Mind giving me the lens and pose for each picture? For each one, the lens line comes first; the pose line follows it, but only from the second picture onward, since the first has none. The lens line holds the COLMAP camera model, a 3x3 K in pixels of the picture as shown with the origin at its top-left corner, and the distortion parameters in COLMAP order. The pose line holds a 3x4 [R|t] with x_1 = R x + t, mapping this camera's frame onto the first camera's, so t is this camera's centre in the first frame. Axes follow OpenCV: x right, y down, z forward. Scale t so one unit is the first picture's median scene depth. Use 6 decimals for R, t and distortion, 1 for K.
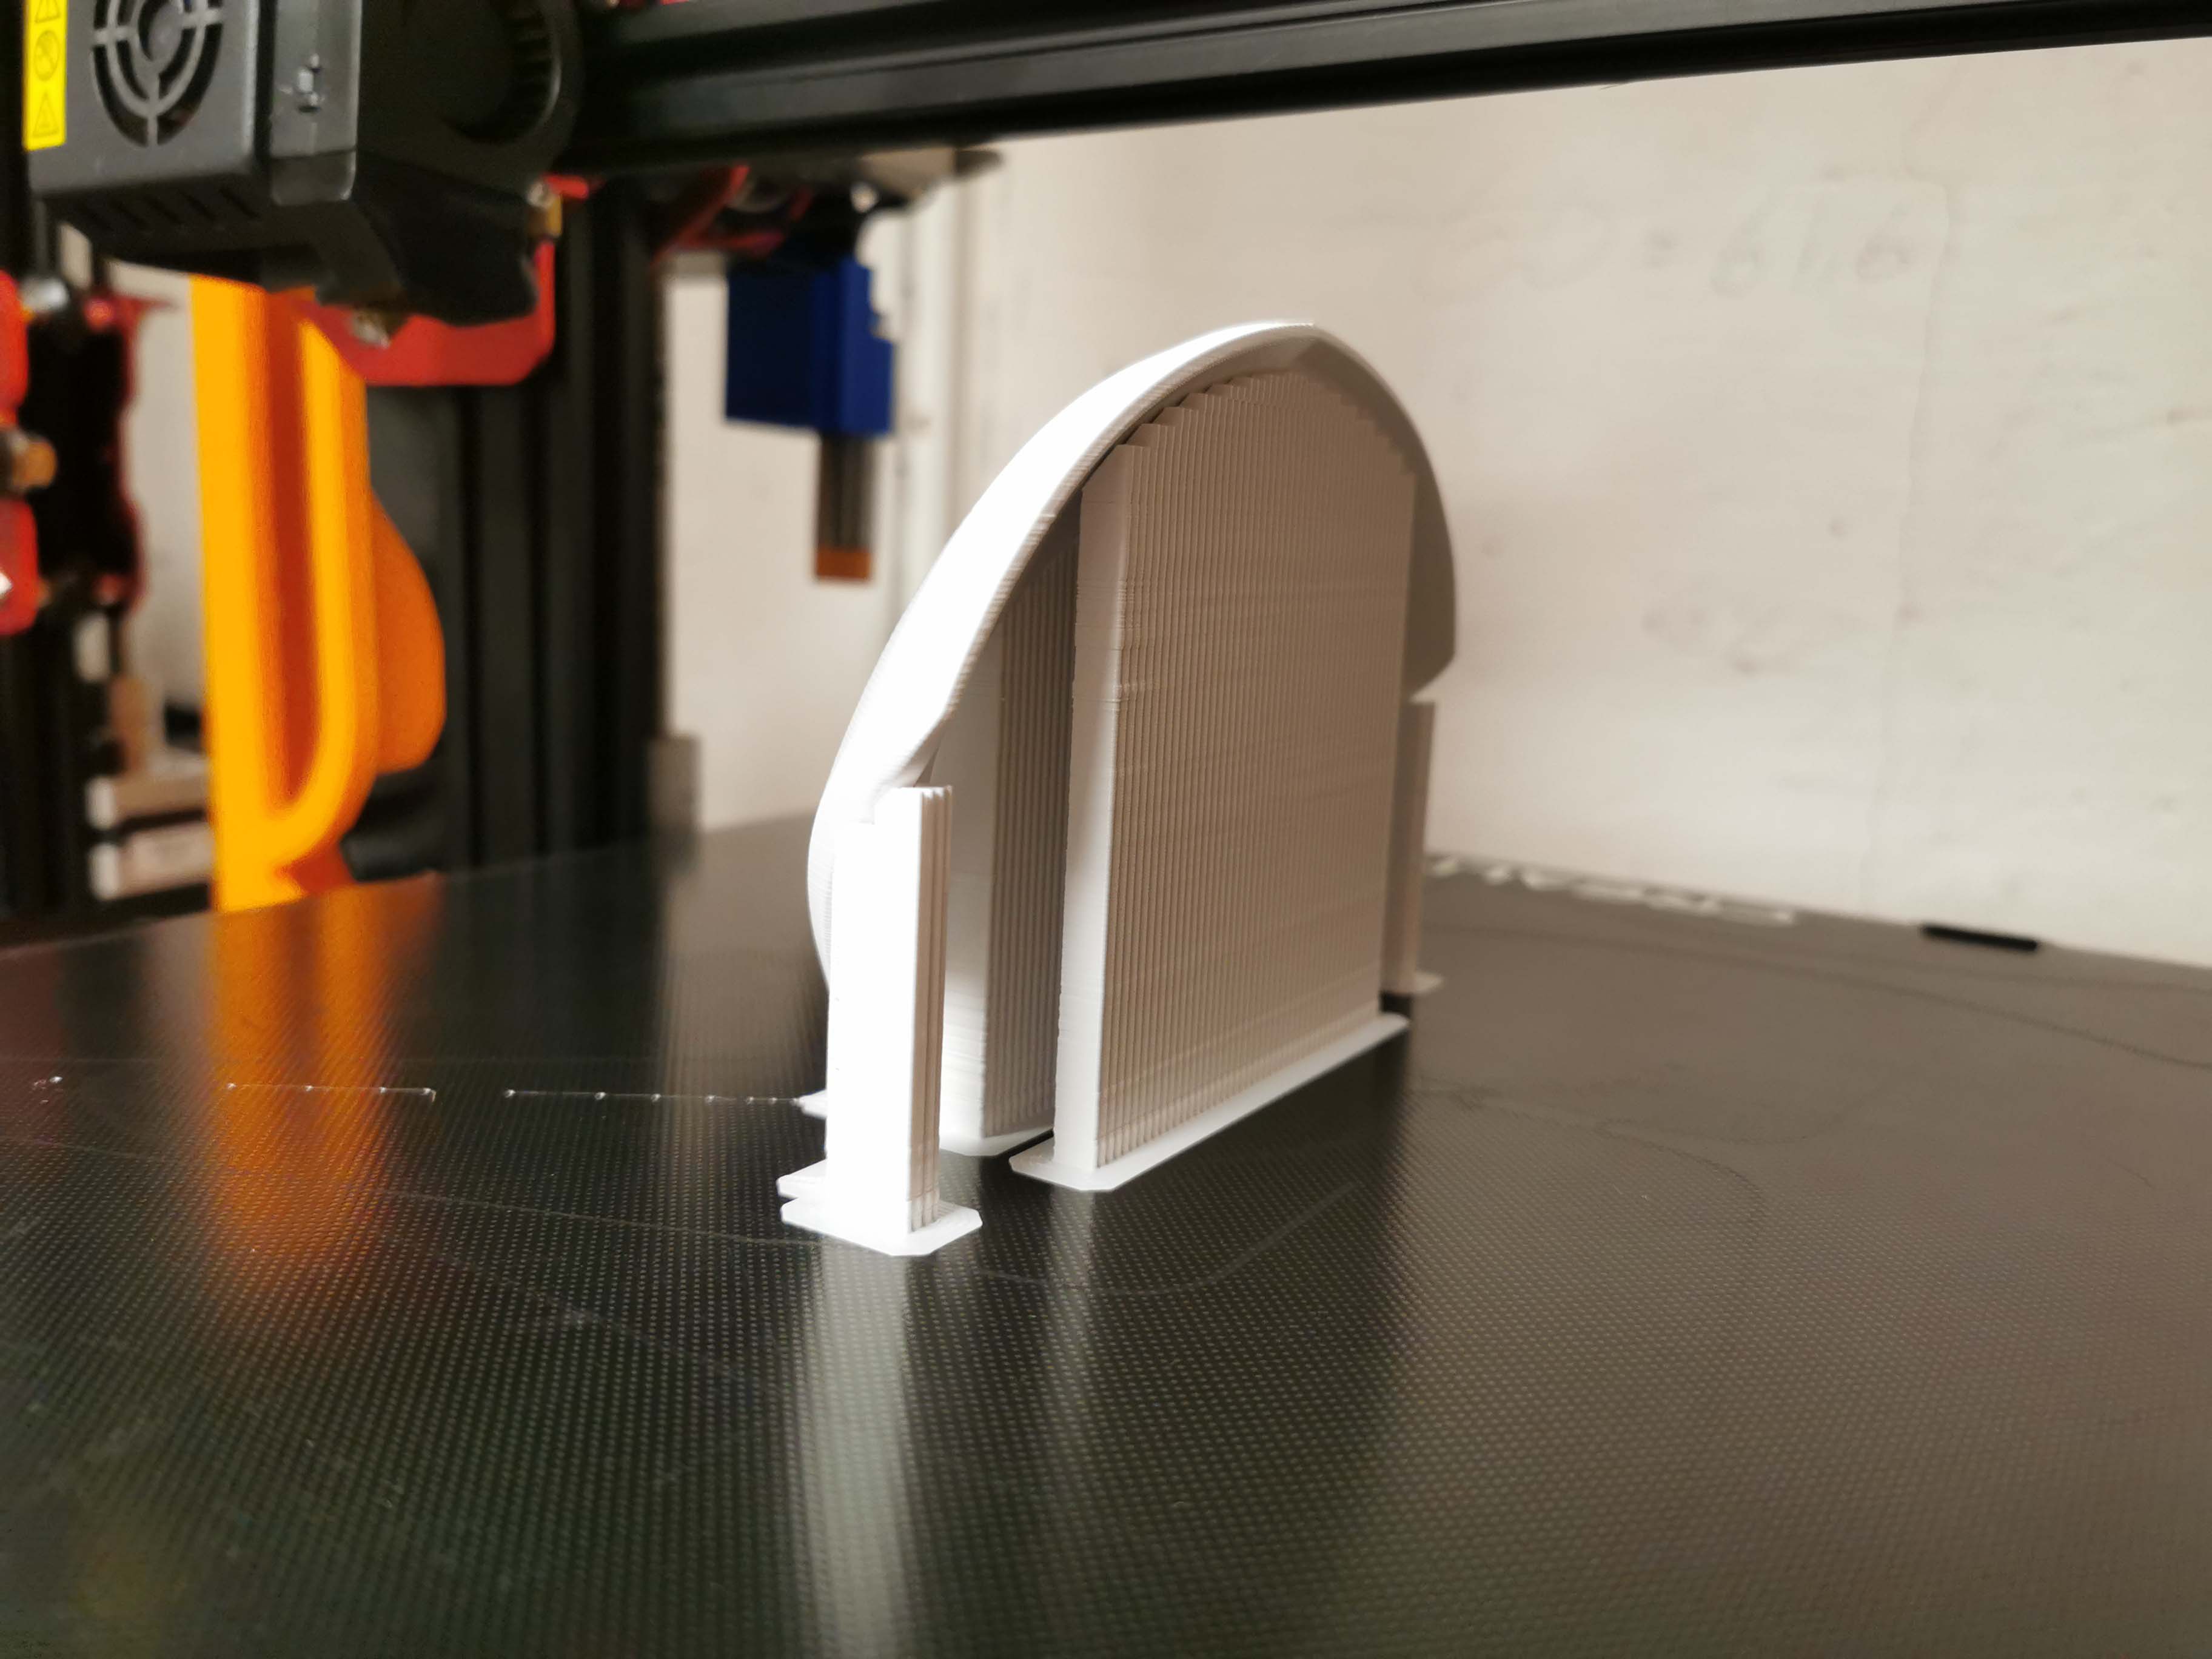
lens RADIAL K [[1762.7, 0, 1106.0], [0, 1762.7, 829.5], [0, 0, 1]] dist [0.075975, -0.172445]
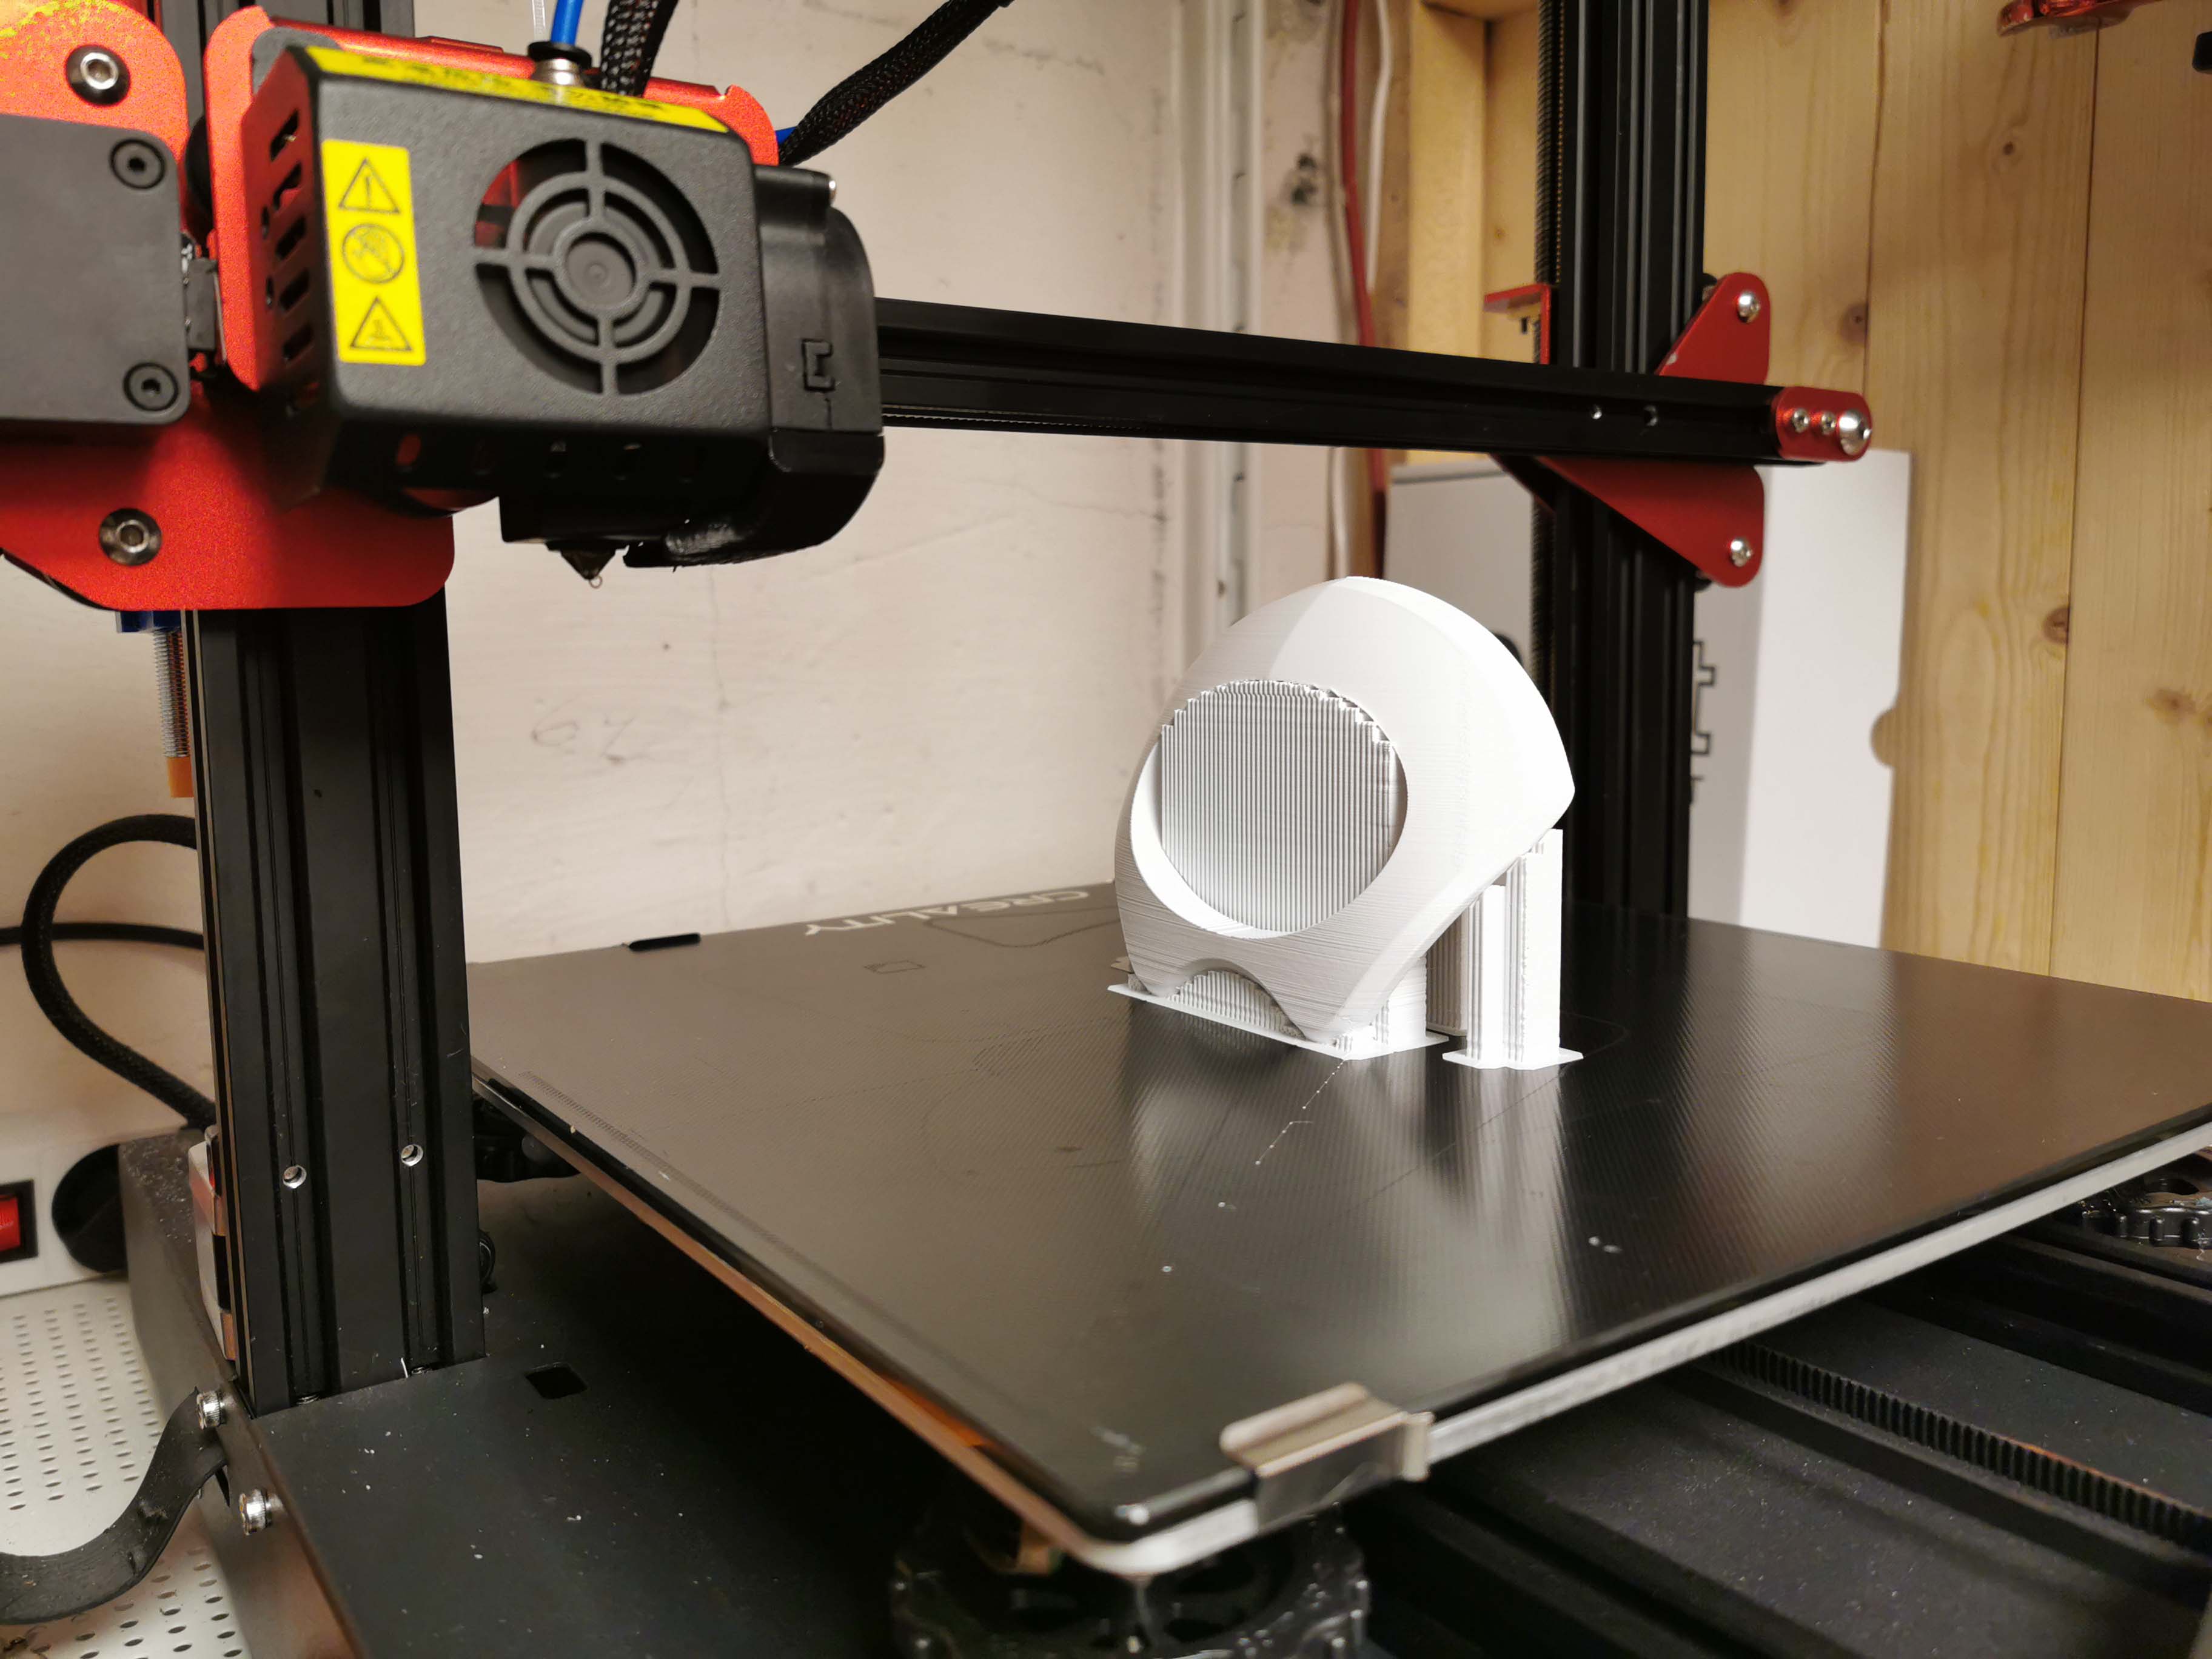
lens RADIAL K [[1762.7, 0, 1106.0], [0, 1762.7, 829.5], [0, 0, 1]] dist [0.075975, -0.172445]
pose [[0.368078, -0.162145, 0.915548, -0.724266], [0.190710, 0.976907, 0.096341, -0.107219], [-0.910027, 0.139143, 0.390500, 0.223209]]
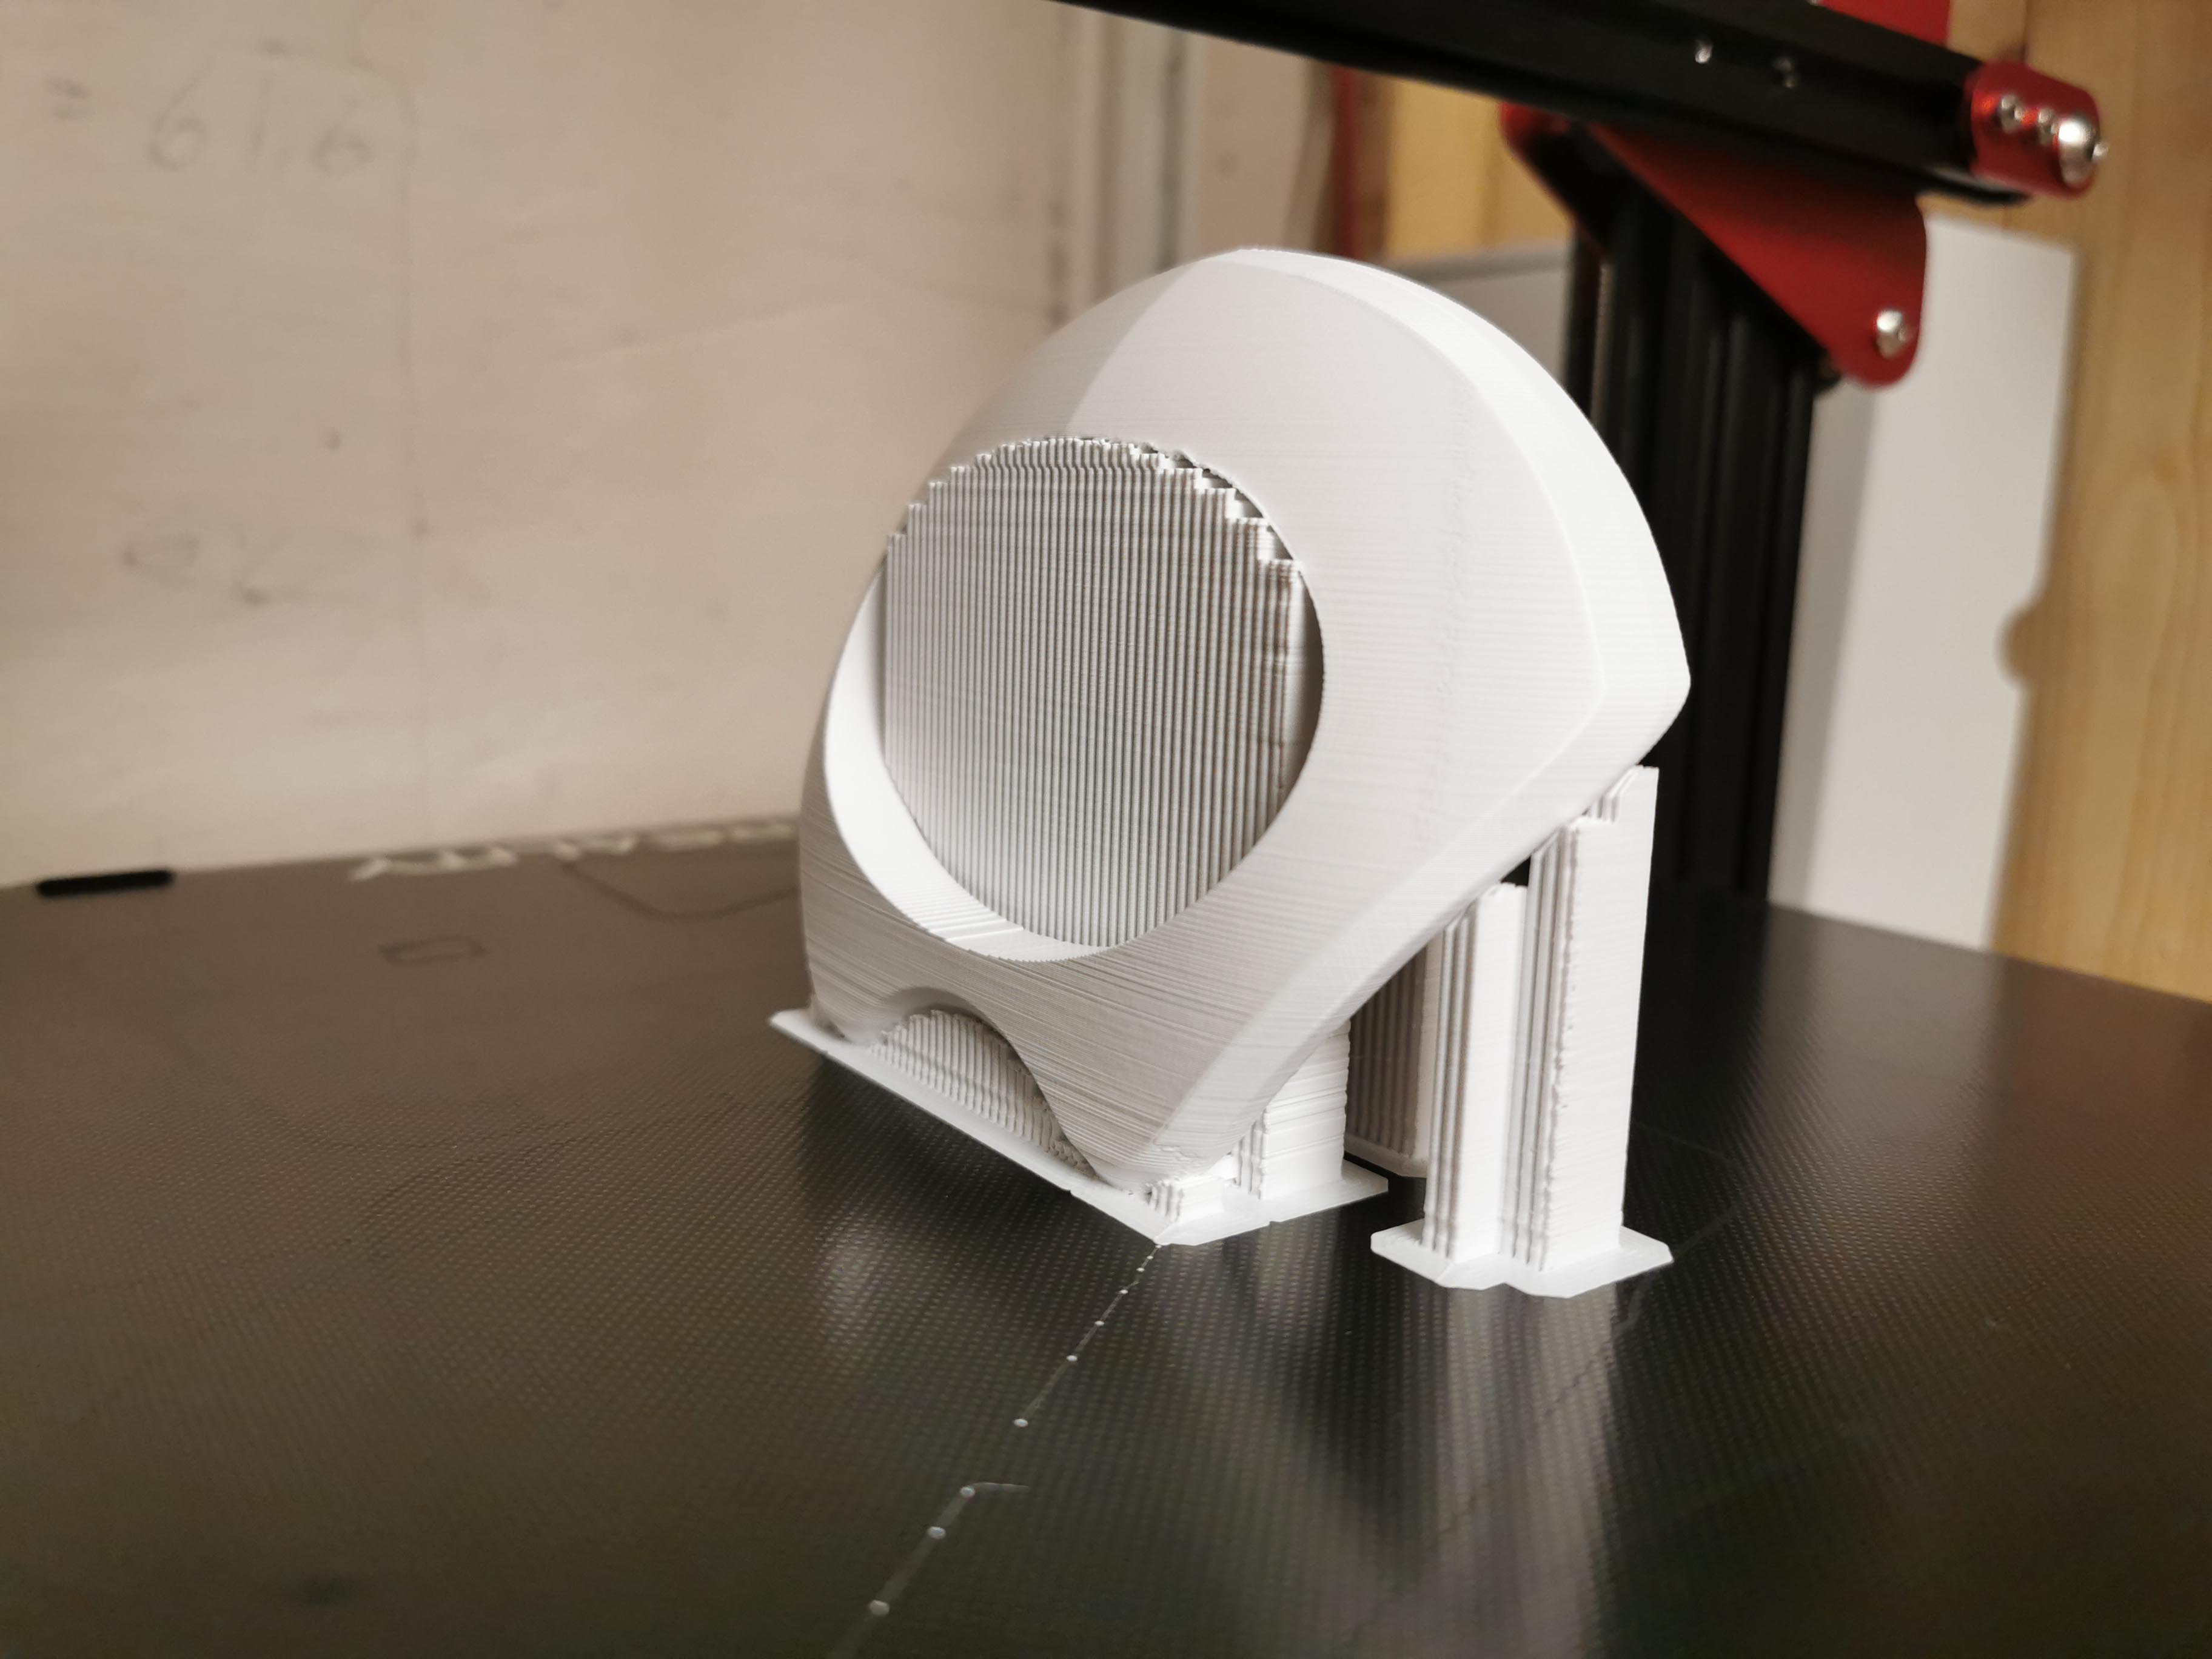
lens RADIAL K [[1762.7, 0, 1106.0], [0, 1762.7, 829.5], [0, 0, 1]] dist [0.075975, -0.172445]
pose [[0.362646, -0.201321, 0.909922, -0.345228], [0.149326, 0.976325, 0.156499, -0.059004], [-0.919886, 0.079121, 0.384122, 0.302170]]
